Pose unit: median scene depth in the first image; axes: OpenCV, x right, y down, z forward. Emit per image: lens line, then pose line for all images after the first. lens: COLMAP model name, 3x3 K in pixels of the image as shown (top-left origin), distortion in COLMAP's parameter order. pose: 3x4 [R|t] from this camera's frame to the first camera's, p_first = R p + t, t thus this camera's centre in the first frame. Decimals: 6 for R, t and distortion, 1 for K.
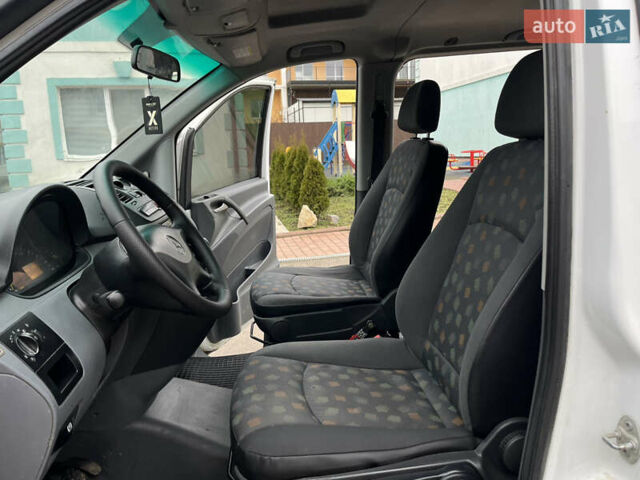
lens RADIAL K [[485.2, 0, 326.2], [0, 485.2, 234.5], [0, 0, 1]] dist [0.077852, -0.114996]
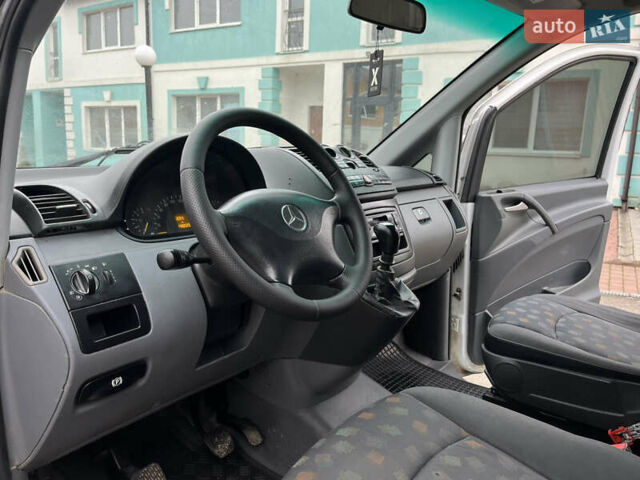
lens RADIAL K [[485.2, 0, 321.0], [0, 485.2, 238.8], [0, 0, 1]] dist [0.077852, -0.114996]
pose [[0.714803, 0.181637, -0.675325, 0.110047], [-0.179496, 0.980982, 0.073858, -0.004354], [0.675897, 0.068424, 0.733813, 0.182290]]
